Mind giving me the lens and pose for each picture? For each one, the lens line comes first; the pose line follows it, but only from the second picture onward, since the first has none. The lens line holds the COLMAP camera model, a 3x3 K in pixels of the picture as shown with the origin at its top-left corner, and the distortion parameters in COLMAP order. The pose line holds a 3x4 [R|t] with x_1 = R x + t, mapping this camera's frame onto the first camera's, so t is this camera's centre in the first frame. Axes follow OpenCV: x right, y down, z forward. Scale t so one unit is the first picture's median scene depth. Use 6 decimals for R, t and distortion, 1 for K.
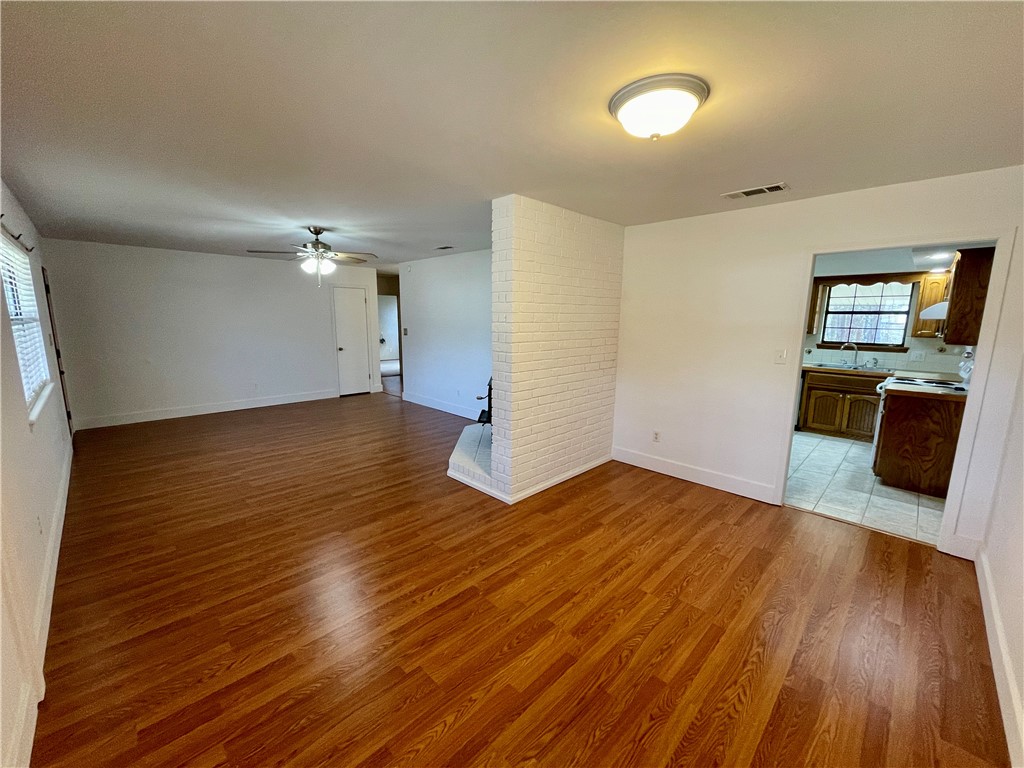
lens RADIAL K [[412.0, 0, 501.3], [0, 412.0, 388.1], [0, 0, 1]] dist [0.000373, 0.000717]
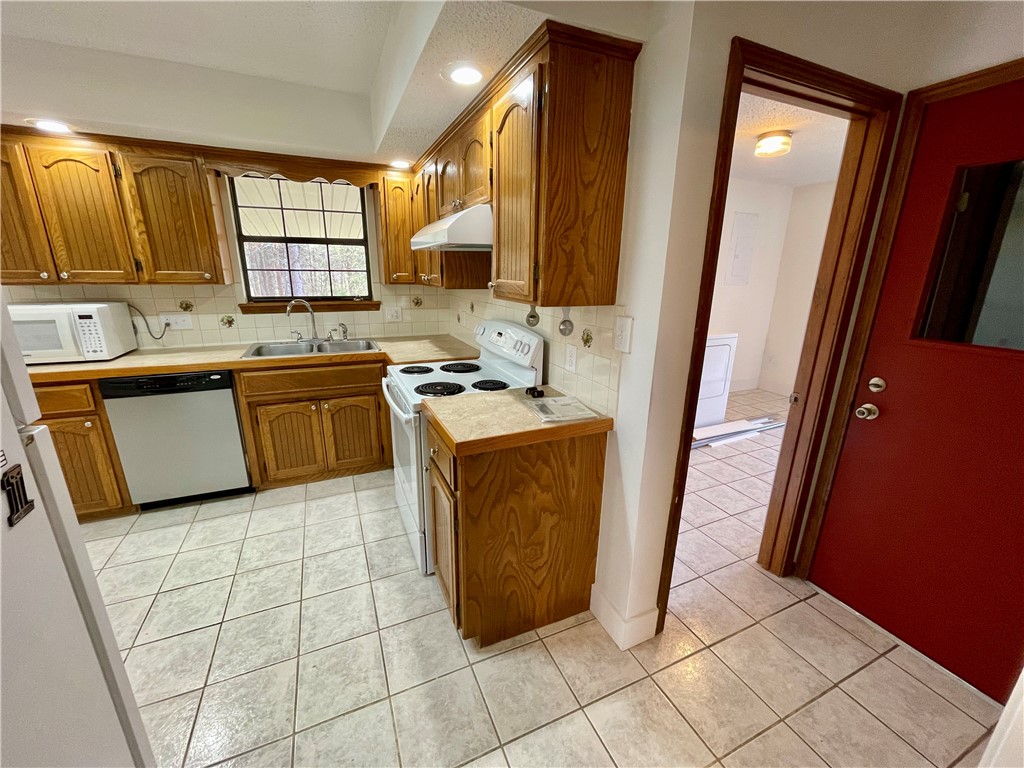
lens RADIAL K [[412.0, 0, 508.8], [0, 412.0, 388.9], [0, 0, 1]] dist [0.000373, 0.000717]
pose [[0.347903, -0.259977, 0.900764, 0.452111], [0.141872, 0.964318, 0.223525, -0.079840], [-0.926734, 0.050028, 0.372373, 0.581349]]
